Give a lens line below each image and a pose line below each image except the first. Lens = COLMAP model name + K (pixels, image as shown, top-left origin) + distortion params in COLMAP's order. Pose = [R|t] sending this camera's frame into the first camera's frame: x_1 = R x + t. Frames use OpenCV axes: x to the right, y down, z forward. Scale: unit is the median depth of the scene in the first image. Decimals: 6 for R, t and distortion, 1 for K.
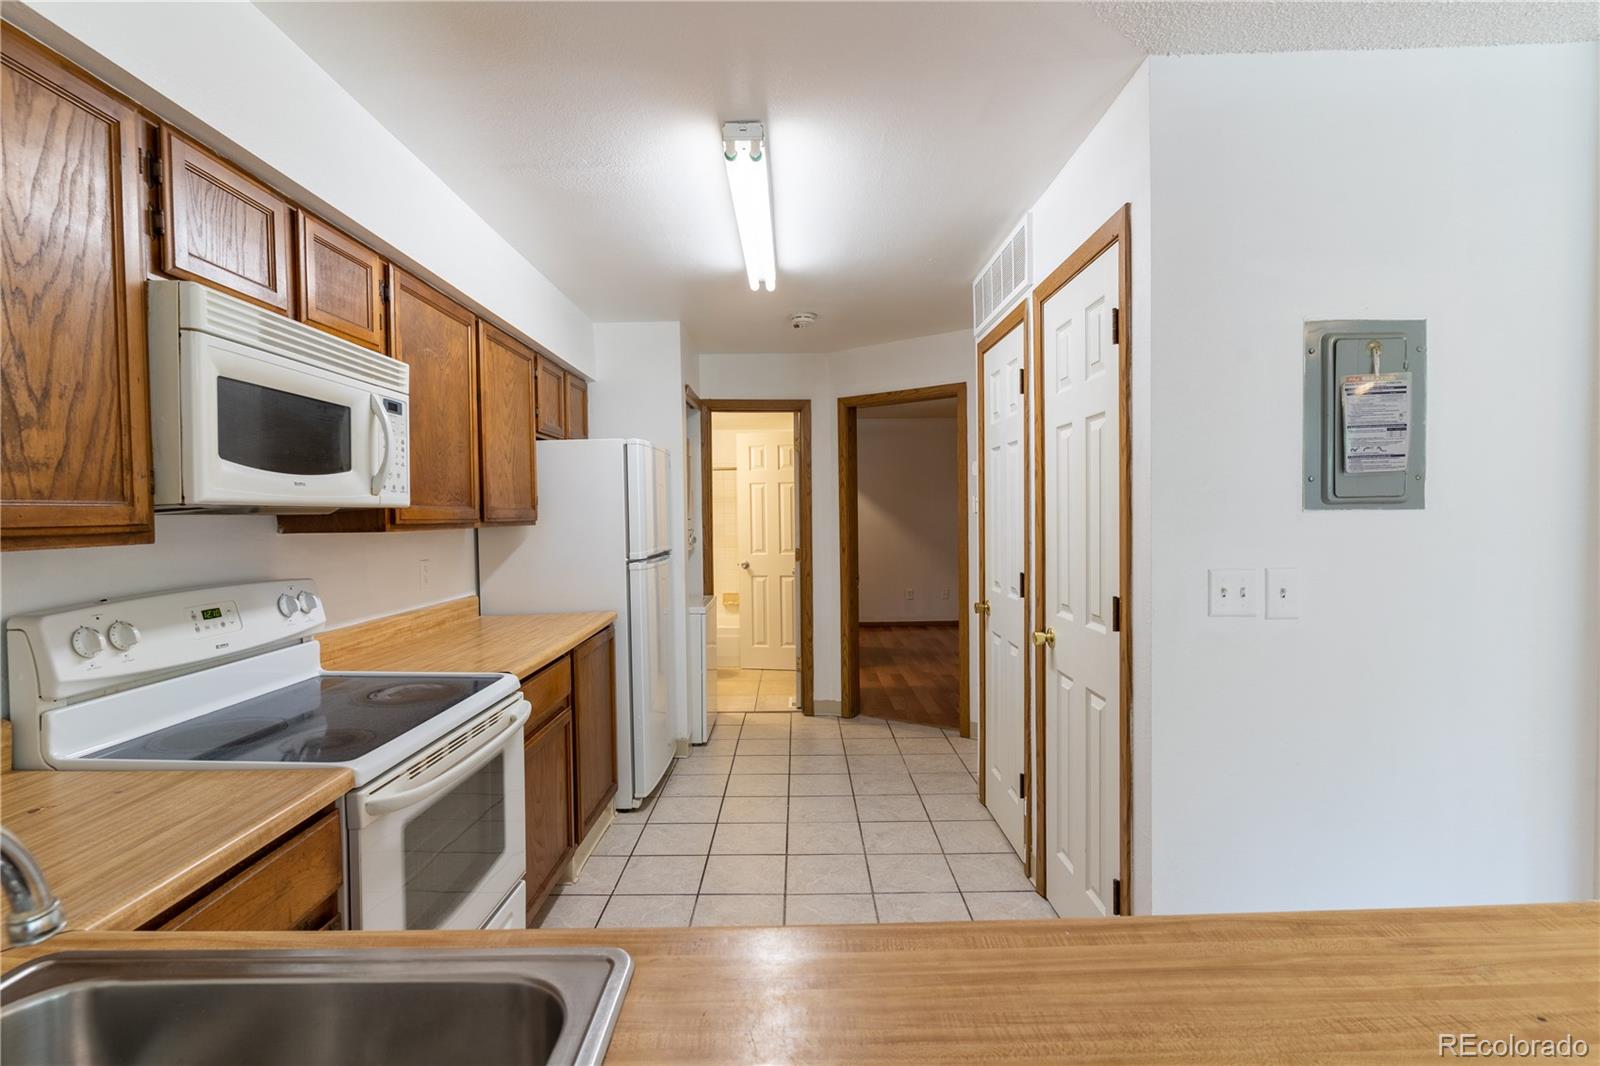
lens RADIAL K [[763.4, 0, 789.7], [0, 763.4, 531.7], [0, 0, 1]] dist [0.002497, -0.000423]
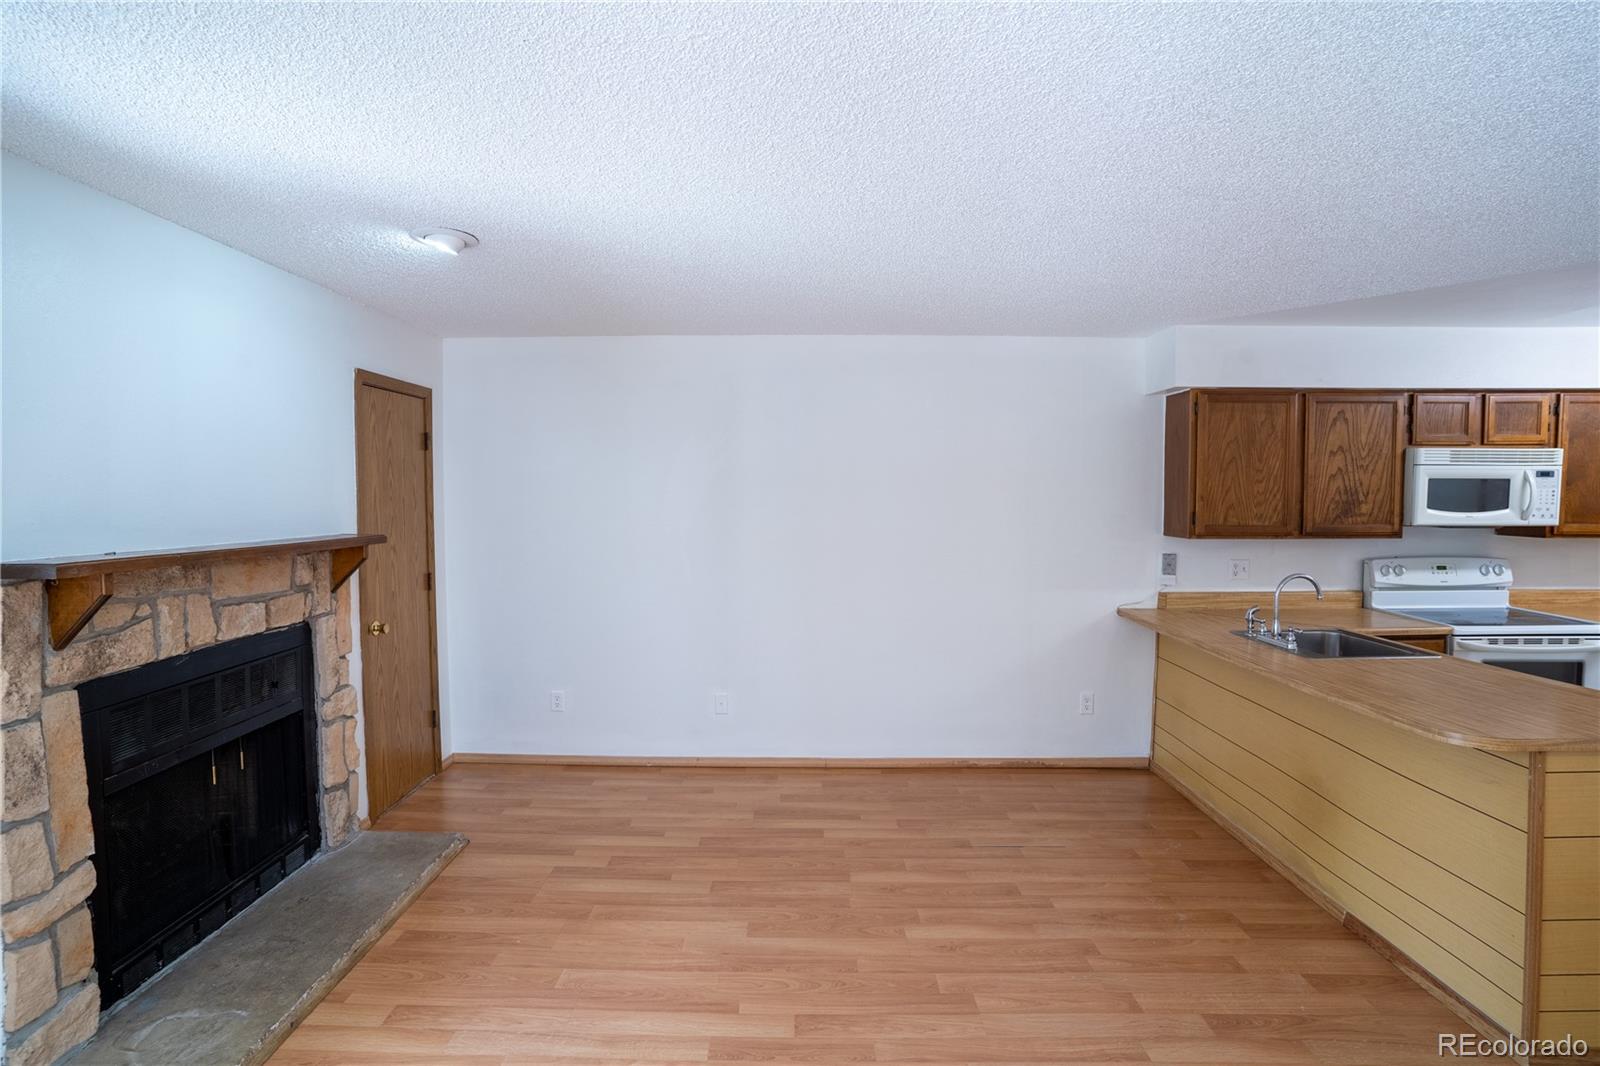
lens RADIAL K [[788.1, 0, 789.2], [0, 788.1, 529.2], [0, 0, 1]] dist [-0.068654, 0.031278]
pose [[-0.003063, 0.060875, -0.998141, 1.328080], [-0.023542, 0.997864, 0.060931, -0.090401], [0.999718, 0.023684, -0.001623, -0.851508]]
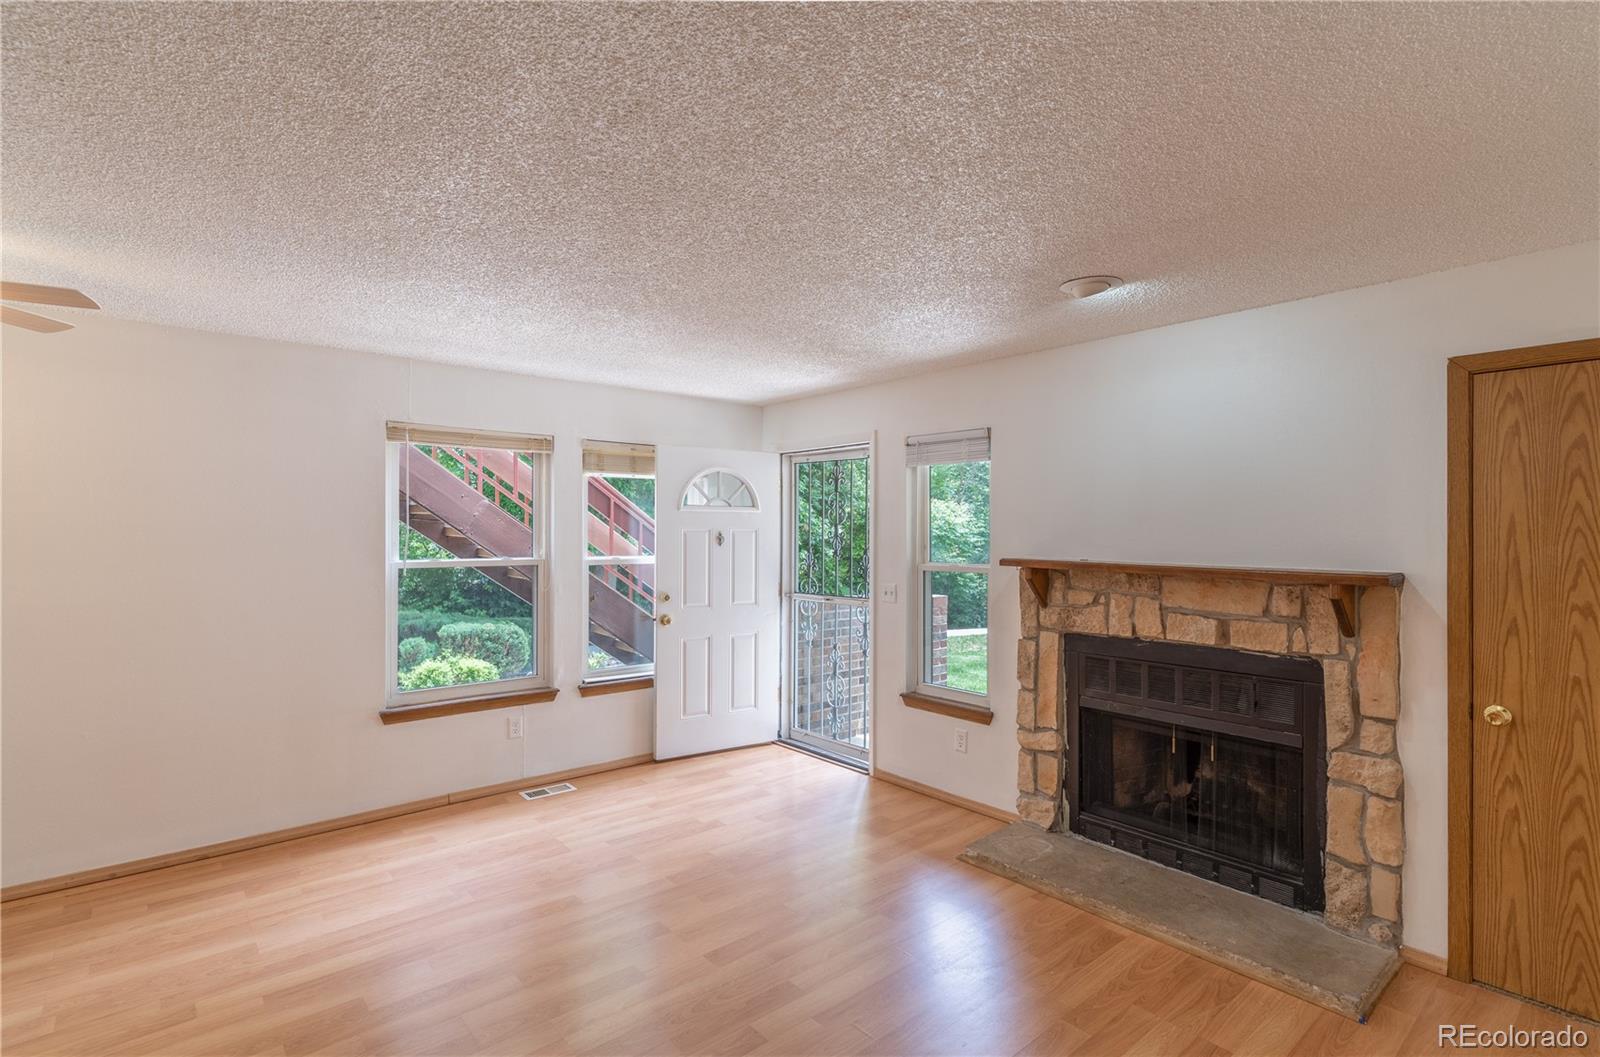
lens RADIAL K [[760.9, 0, 783.5], [0, 760.9, 528.2], [0, 0, 1]] dist [0.000790, -0.000180]
pose [[-0.646177, 0.012757, 0.763081, -0.512497], [0.024040, 0.999704, 0.003644, -0.066829], [-0.762809, 0.020699, -0.646293, -0.181971]]
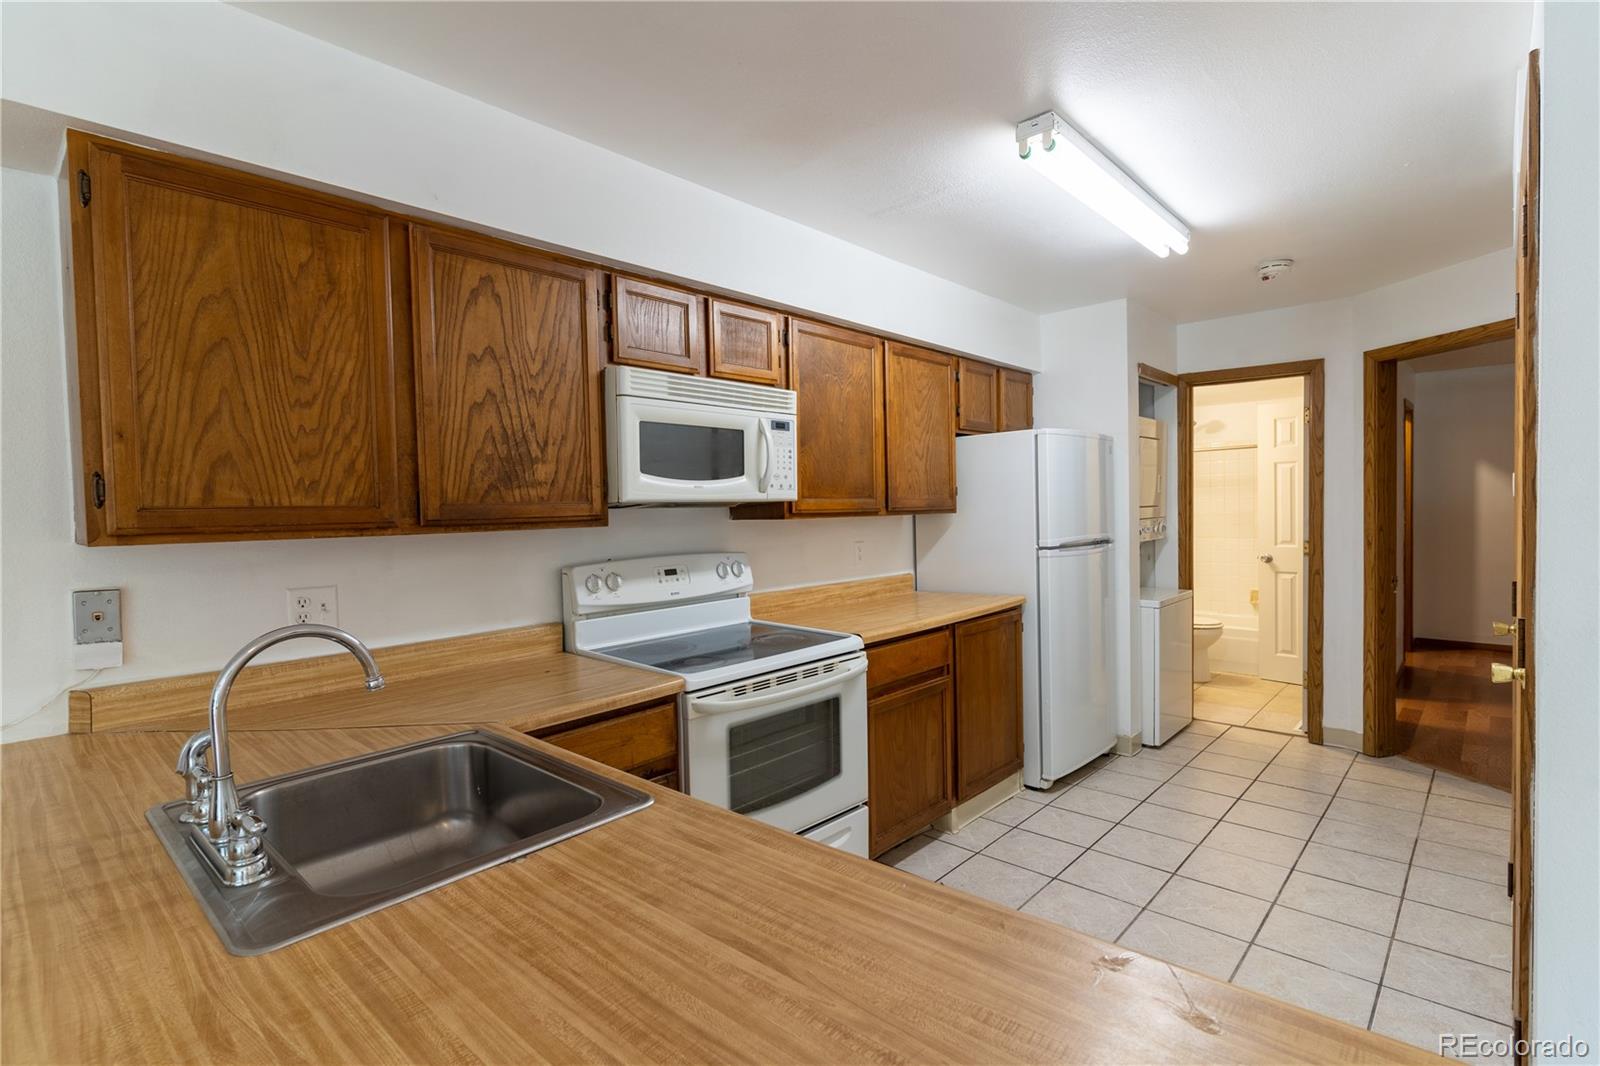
lens RADIAL K [[763.4, 0, 789.7], [0, 763.4, 531.7], [0, 0, 1]] dist [0.002497, -0.000423]
pose [[0.738152, 0.017701, -0.674402, 0.371270], [-0.004581, 0.999764, 0.021227, -0.006363], [0.674619, -0.012580, 0.738059, 0.024688]]
